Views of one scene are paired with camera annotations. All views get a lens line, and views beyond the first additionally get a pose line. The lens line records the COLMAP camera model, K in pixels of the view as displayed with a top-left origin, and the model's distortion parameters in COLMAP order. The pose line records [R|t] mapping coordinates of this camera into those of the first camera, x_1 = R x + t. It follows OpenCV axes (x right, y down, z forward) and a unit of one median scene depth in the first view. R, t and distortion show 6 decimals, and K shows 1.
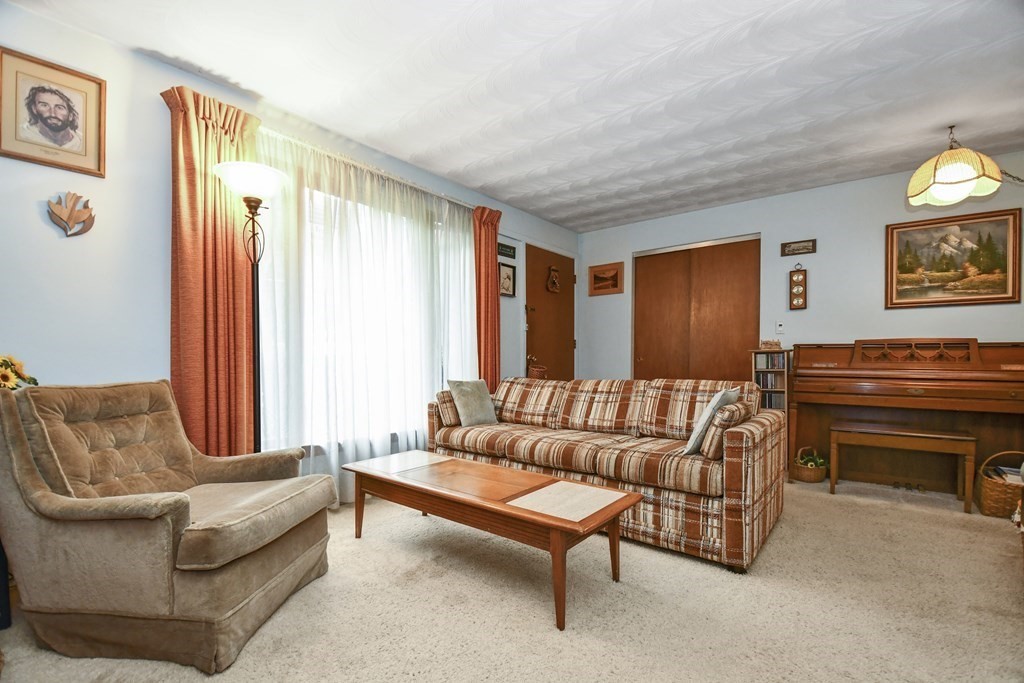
lens RADIAL K [[464.4, 0, 499.2], [0, 464.4, 368.4], [0, 0, 1]] dist [-0.004379, -0.001016]
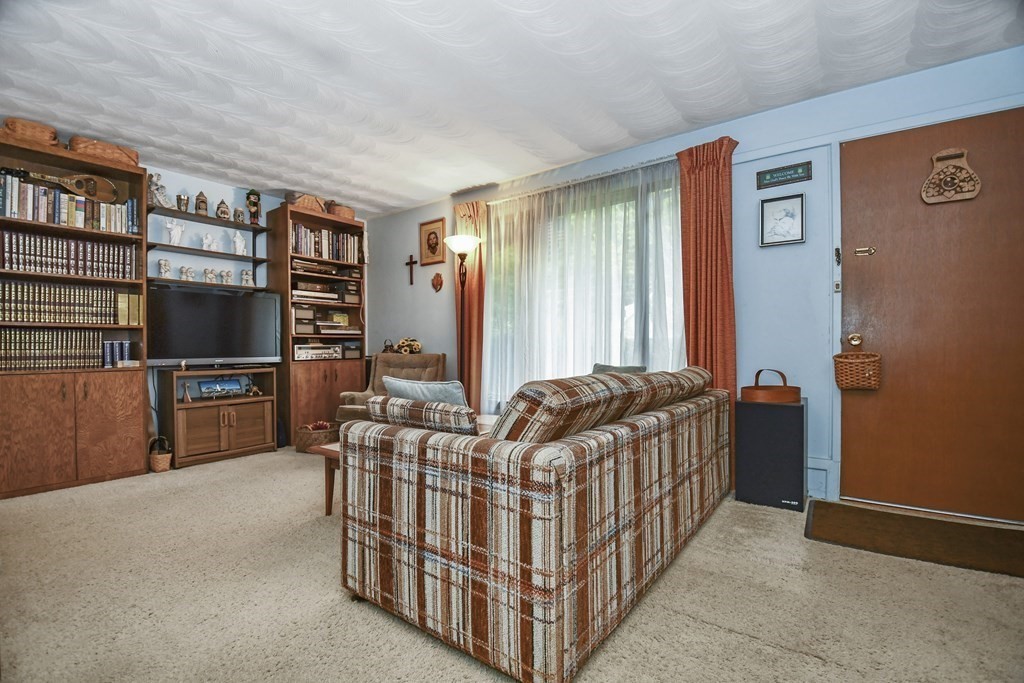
lens RADIAL K [[464.4, 0, 511.8], [0, 464.4, 345.4], [0, 0, 1]] dist [-0.004379, -0.001016]
pose [[0.072861, -0.001614, -0.997341, 0.894530], [-0.004040, 0.999990, -0.001913, -0.005599], [0.997334, 0.004169, 0.072854, 0.748005]]
